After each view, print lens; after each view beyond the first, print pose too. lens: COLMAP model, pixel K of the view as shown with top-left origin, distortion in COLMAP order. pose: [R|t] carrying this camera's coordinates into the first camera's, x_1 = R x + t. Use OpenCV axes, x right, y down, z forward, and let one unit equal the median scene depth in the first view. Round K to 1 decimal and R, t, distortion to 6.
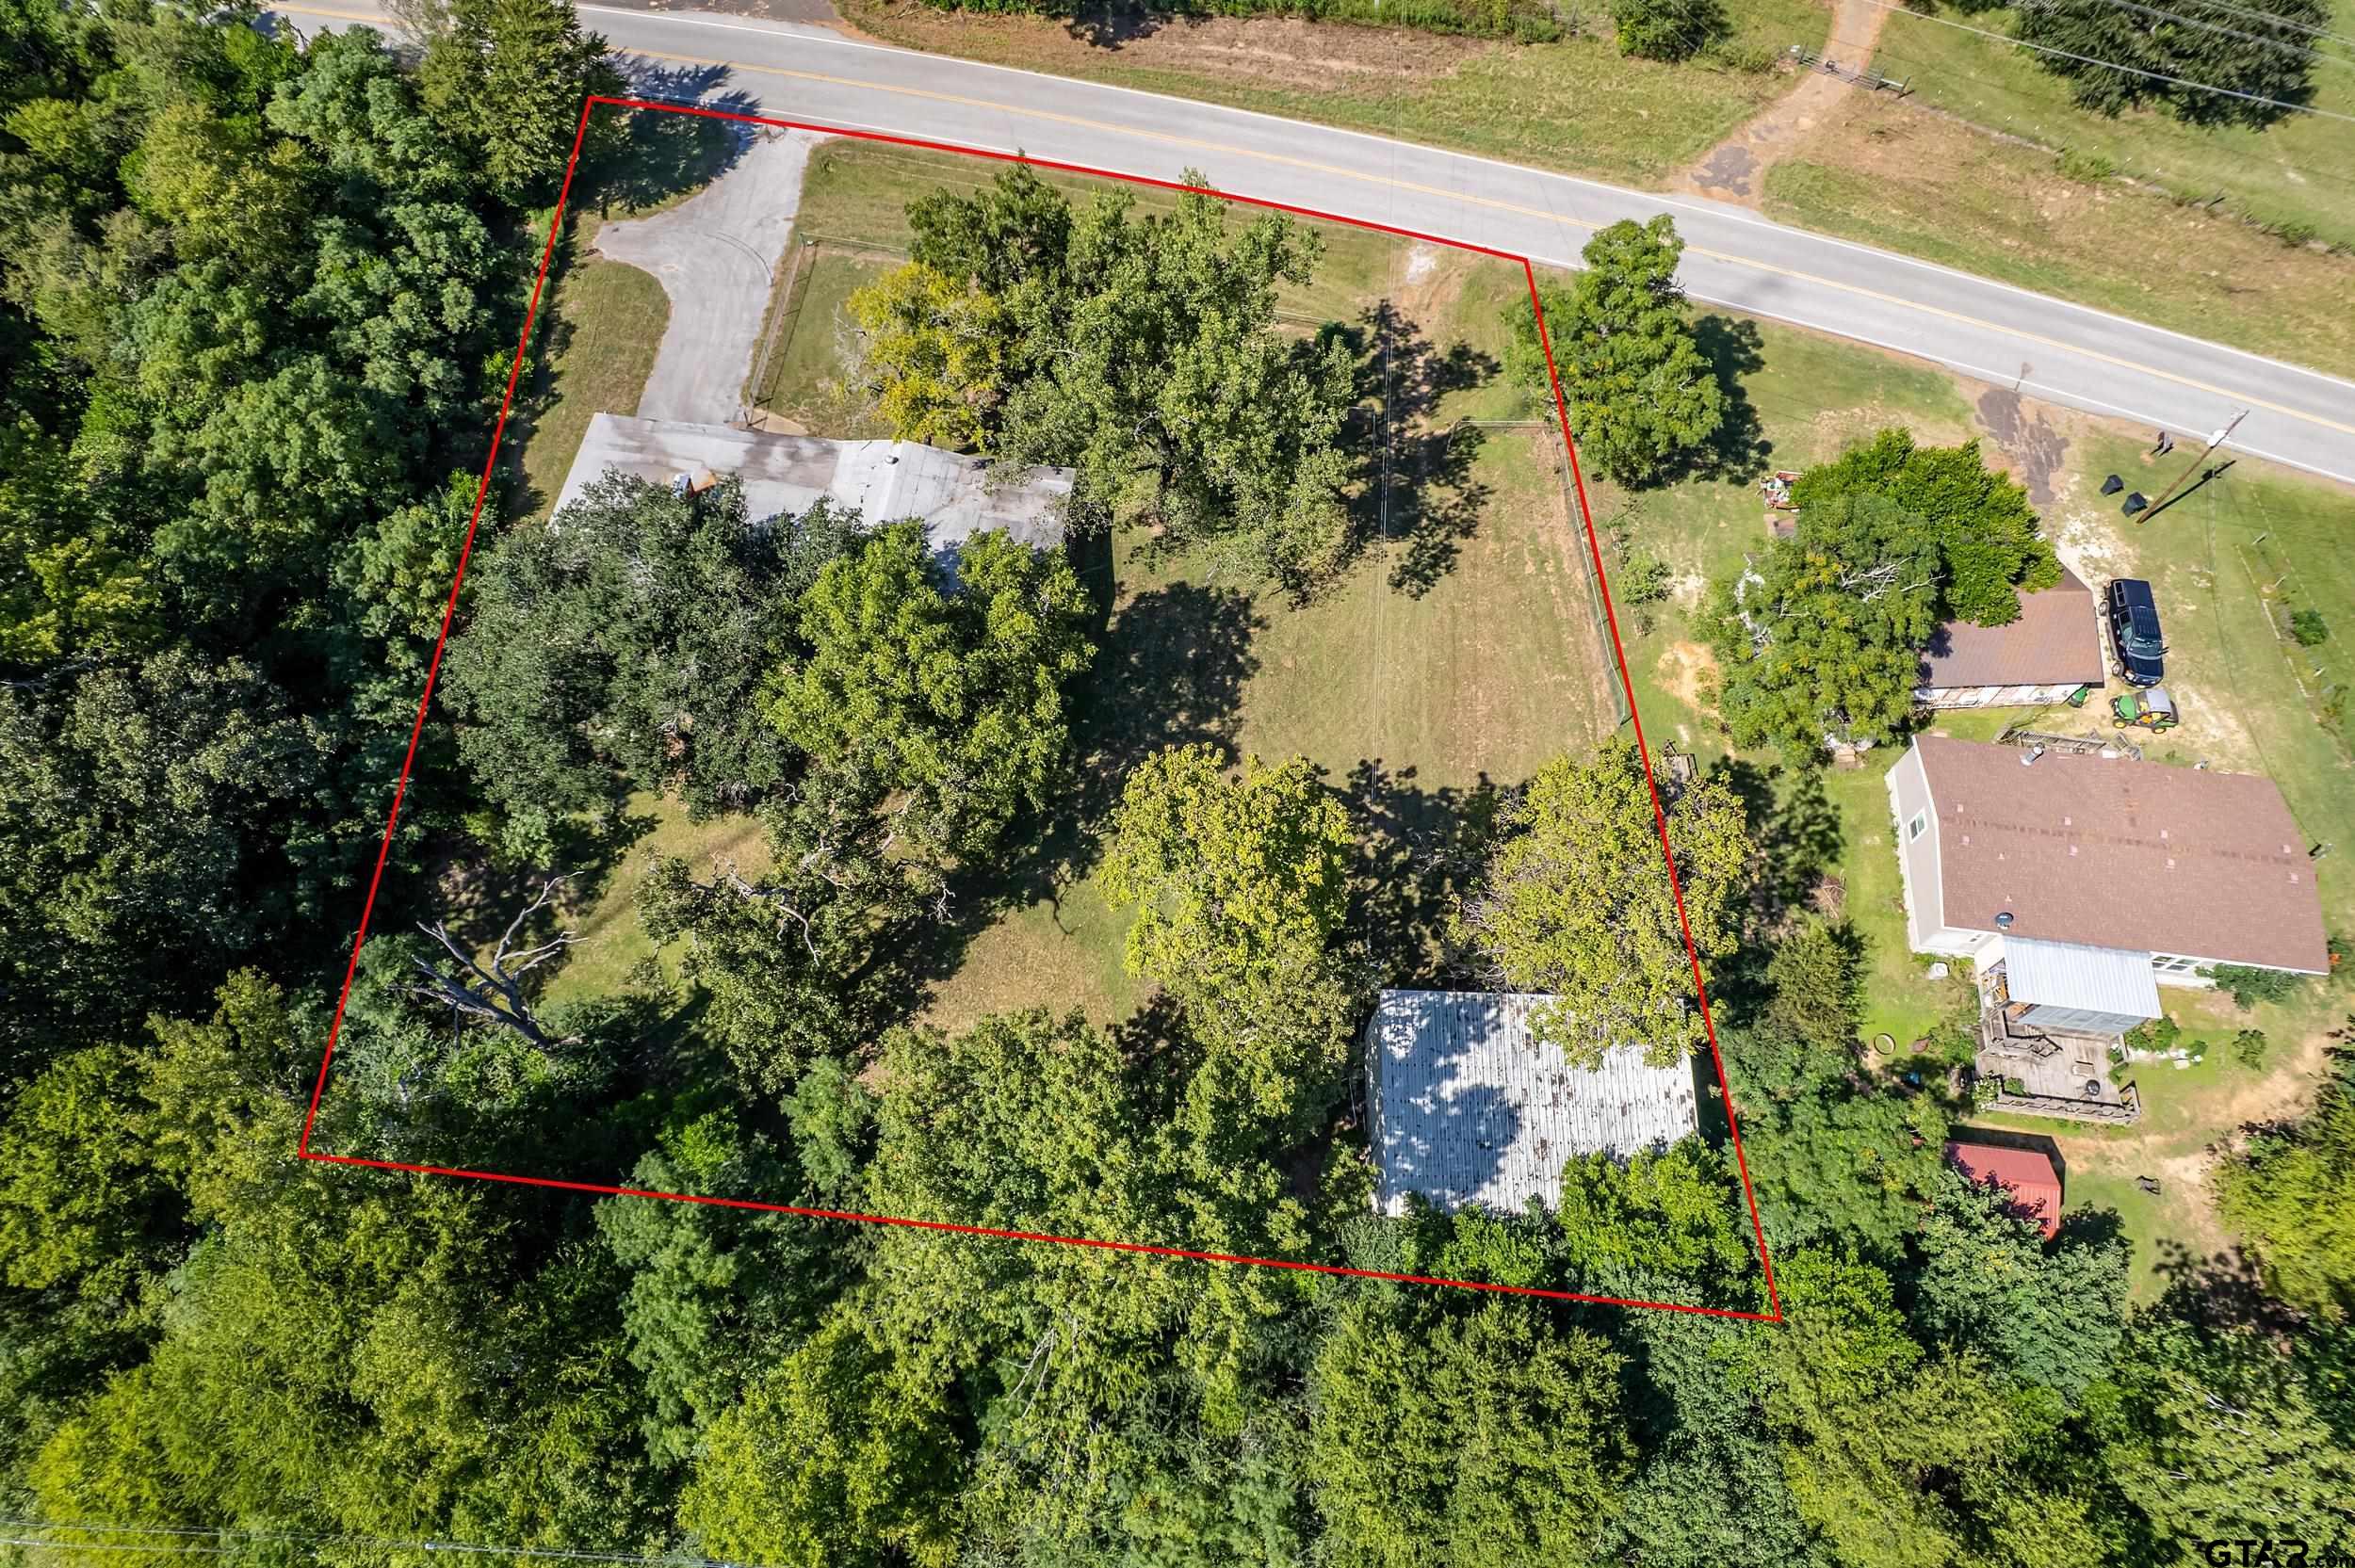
lens RADIAL K [[1507.5, 0, 1190.2], [0, 1507.5, 786.9], [0, 0, 1]] dist [-0.081633, 0.075053]
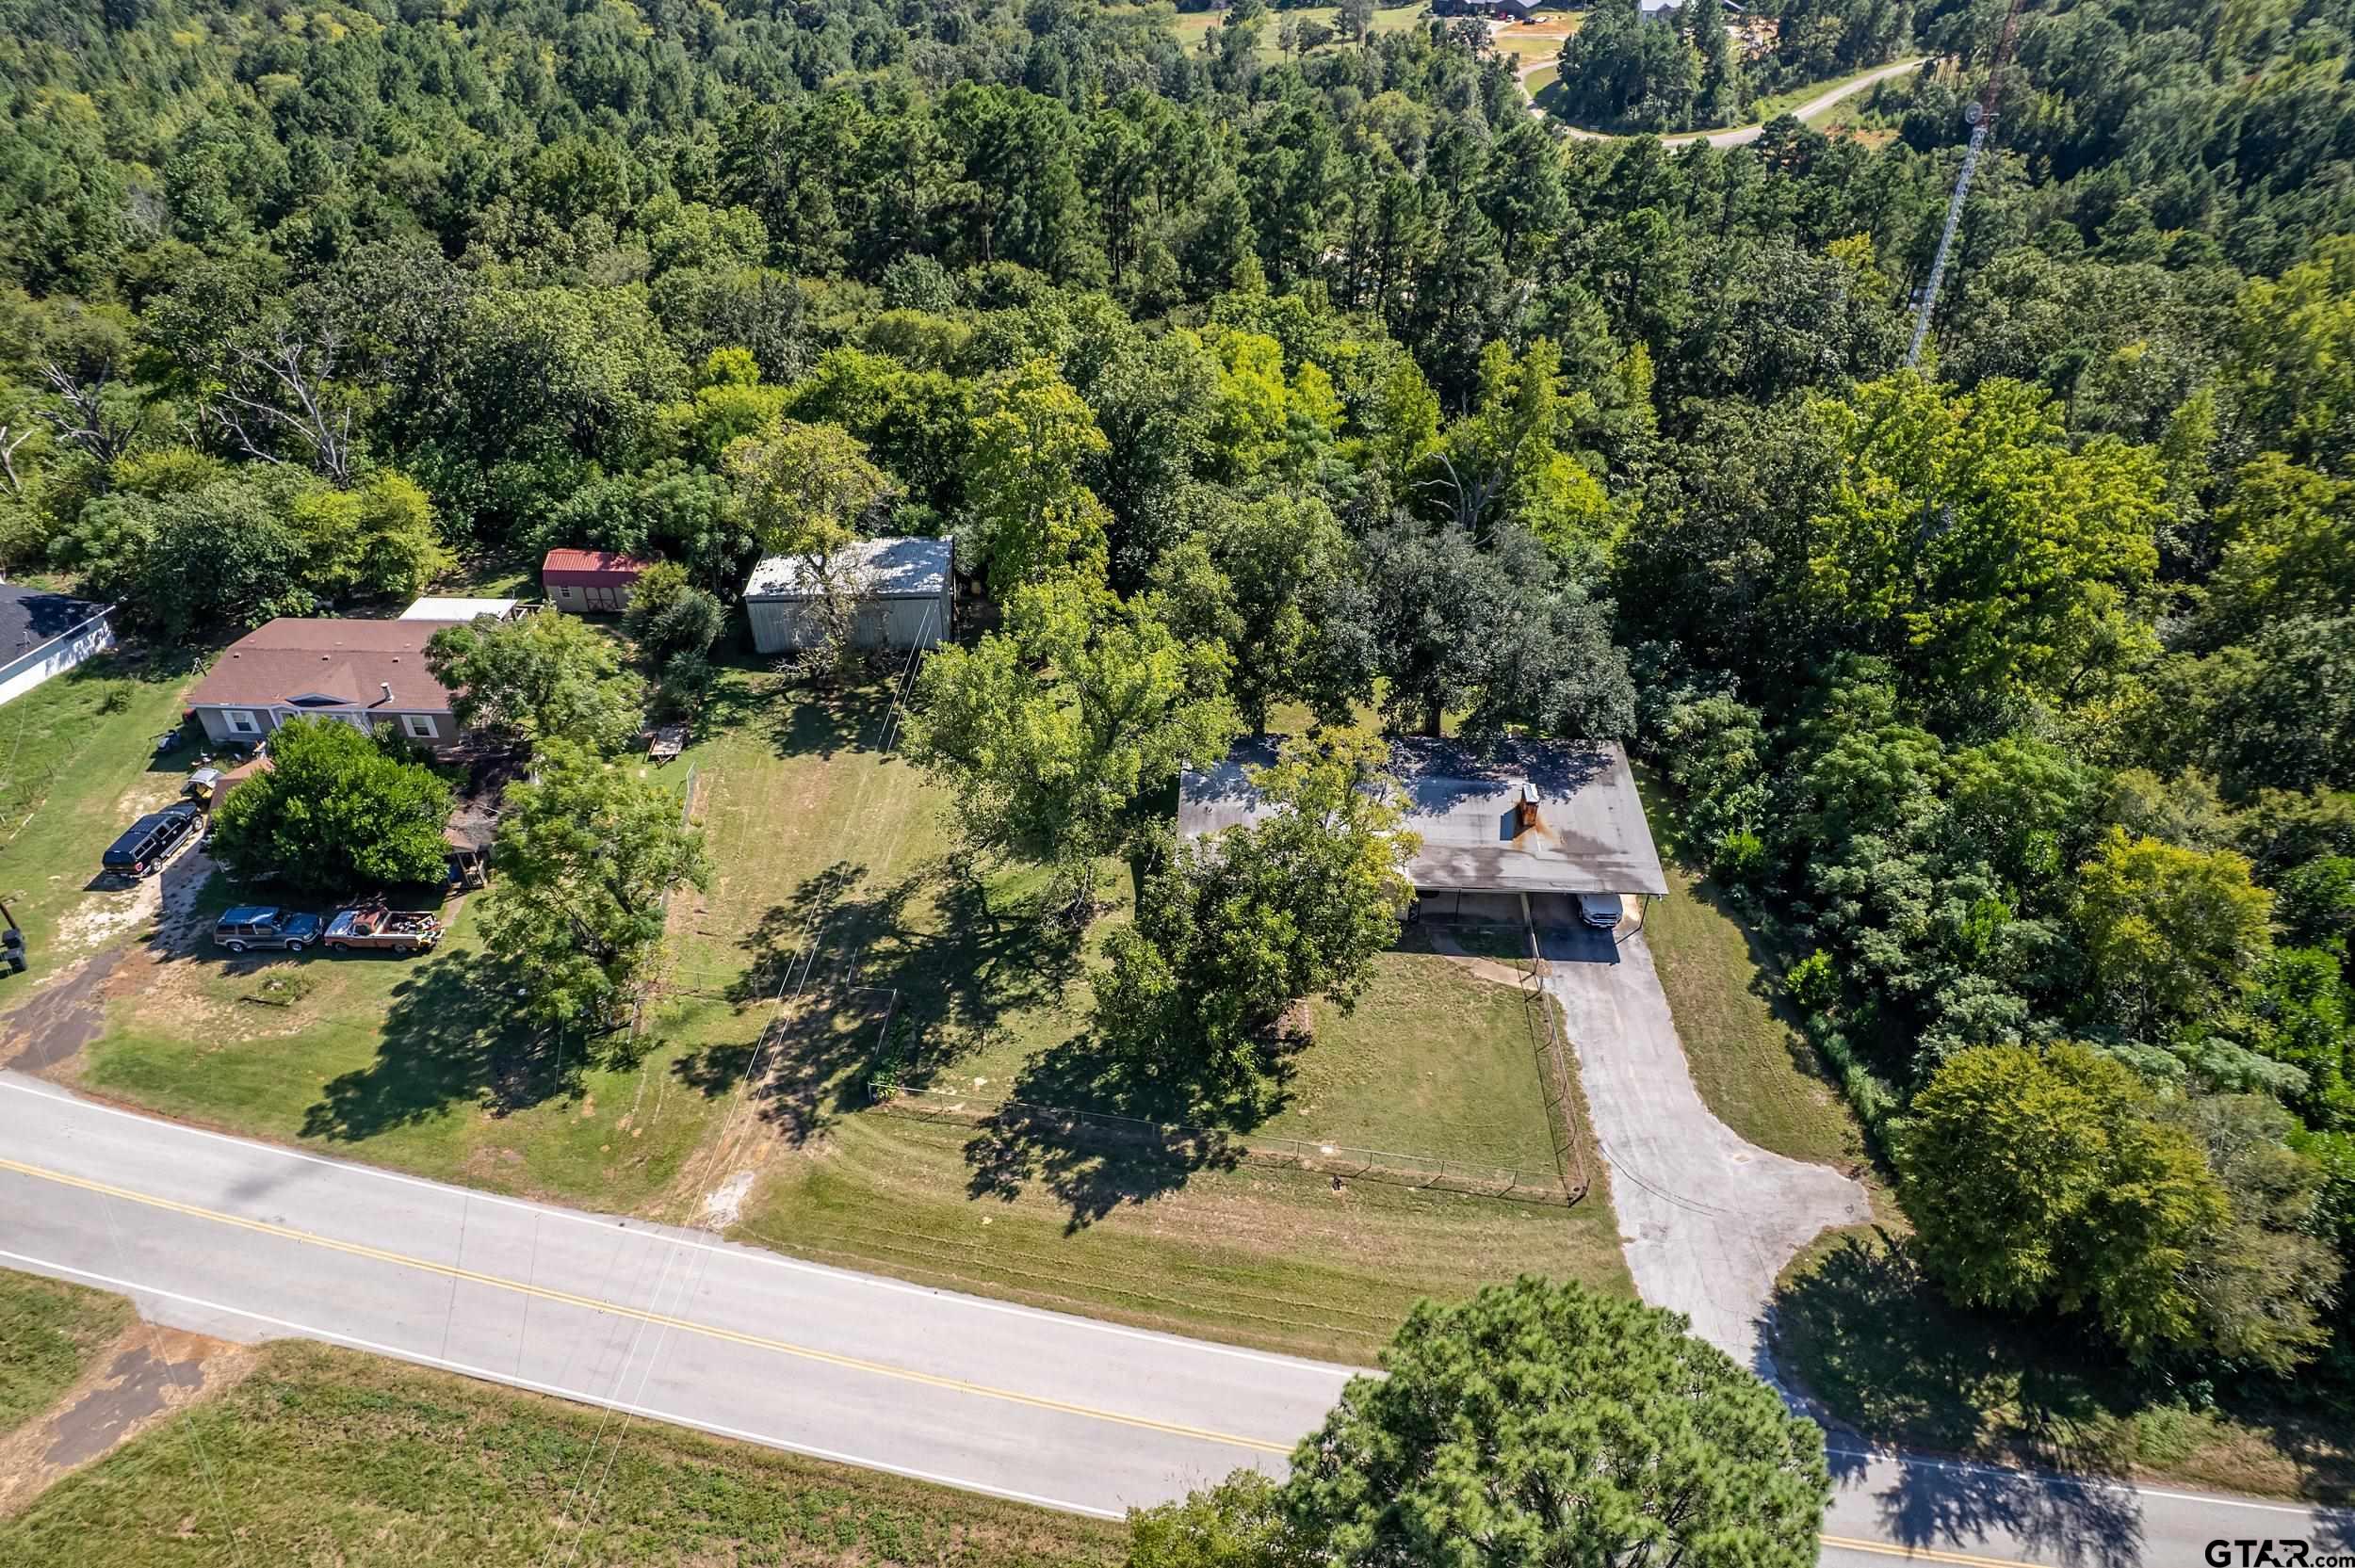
lens RADIAL K [[1507.5, 0, 1190.2], [0, 1507.5, 786.9], [0, 0, 1]] dist [-0.081633, 0.075053]
pose [[-0.996153, -0.013618, -0.086565, 0.000396], [-0.083939, -0.135392, 0.987230, -1.110654], [-0.025164, 0.990699, 0.133728, 0.752467]]
